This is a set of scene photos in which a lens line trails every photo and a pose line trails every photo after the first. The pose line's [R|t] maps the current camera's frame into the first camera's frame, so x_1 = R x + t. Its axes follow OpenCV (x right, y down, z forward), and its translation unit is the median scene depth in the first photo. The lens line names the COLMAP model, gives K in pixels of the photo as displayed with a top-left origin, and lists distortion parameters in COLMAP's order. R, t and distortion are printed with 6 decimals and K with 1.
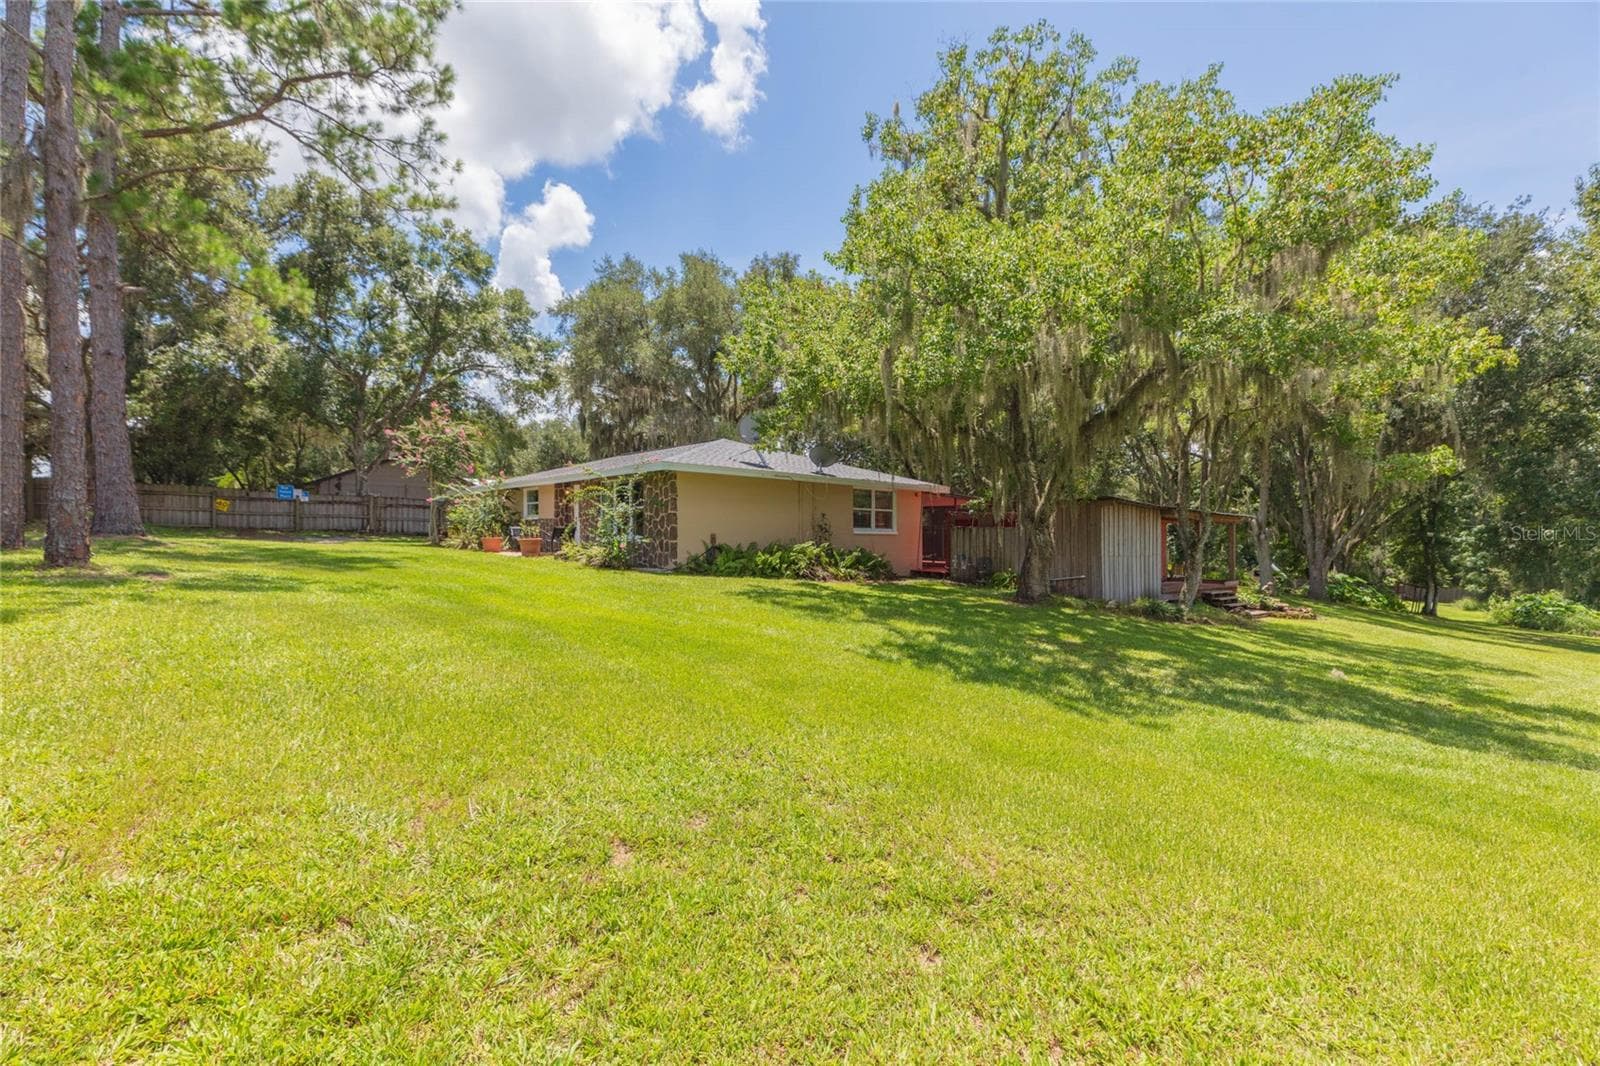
lens RADIAL K [[725.8, 0, 798.4], [0, 725.8, 535.5], [0, 0, 1]] dist [0.000603, 0.000499]
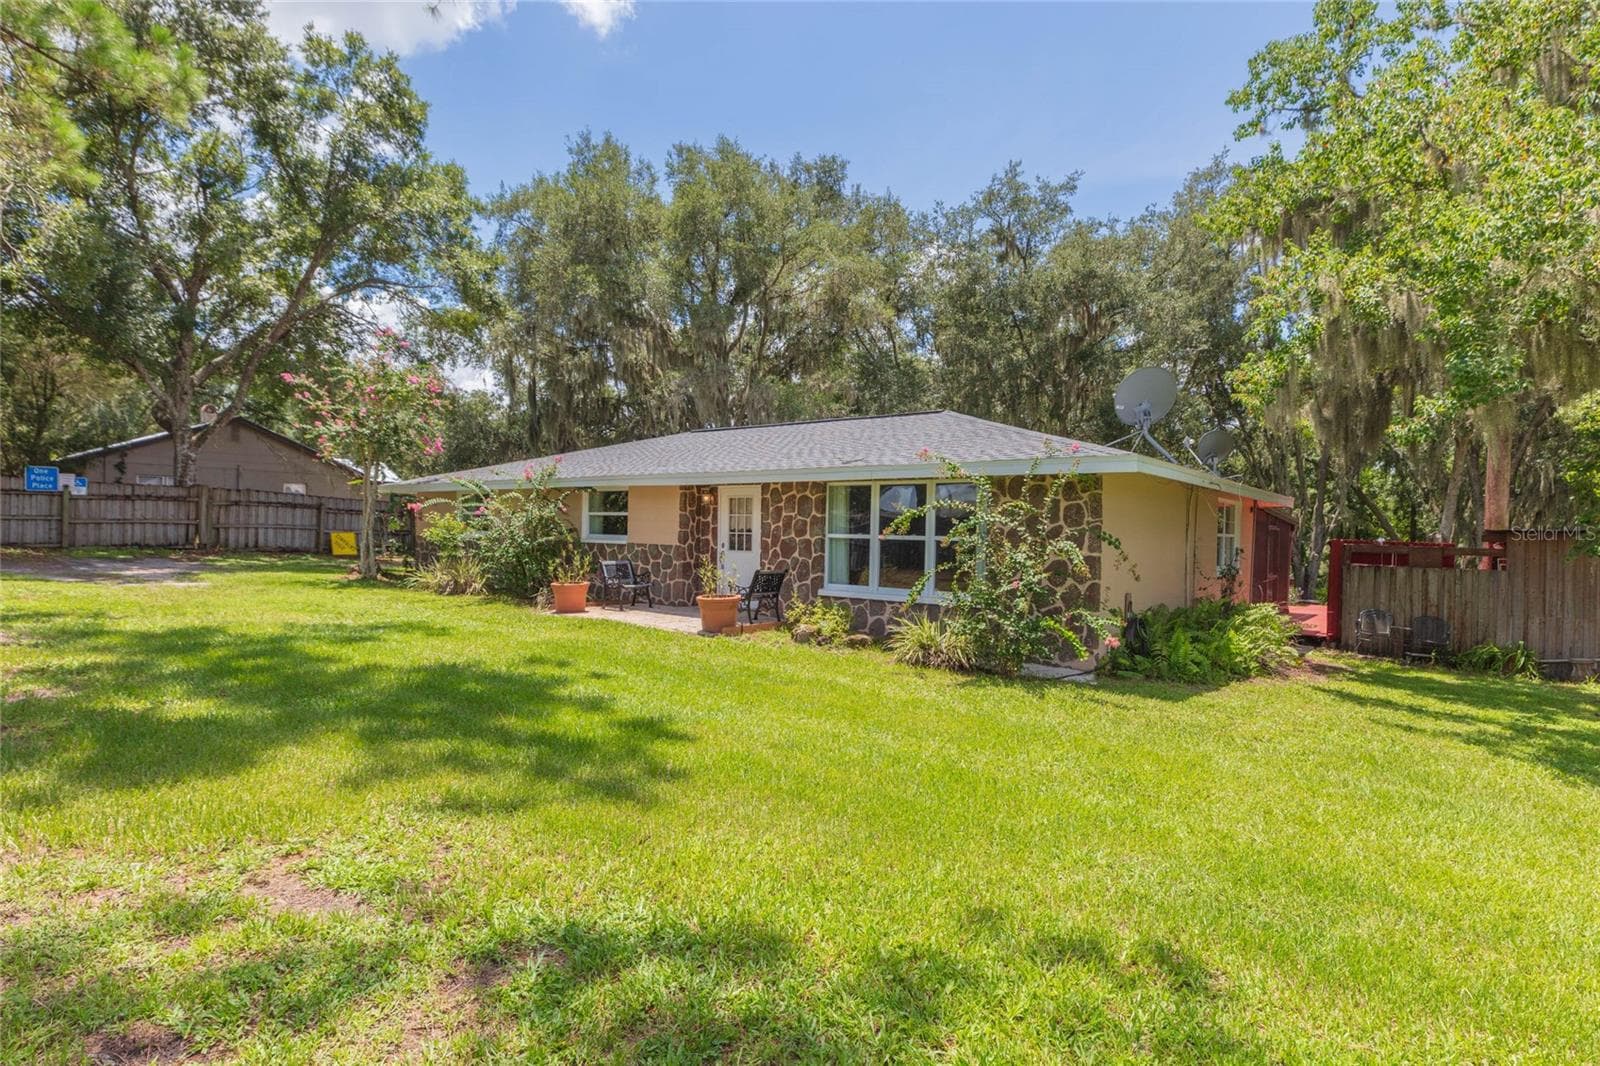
lens RADIAL K [[830.0, 0, 800.4], [0, 830.0, 526.5], [0, 0, 1]] dist [0.000963, 0.000423]
pose [[0.981124, 0.009212, 0.193161, -0.247557], [-0.008761, 0.999957, -0.003189, -0.024960], [-0.193182, 0.001437, 0.981162, 0.247749]]
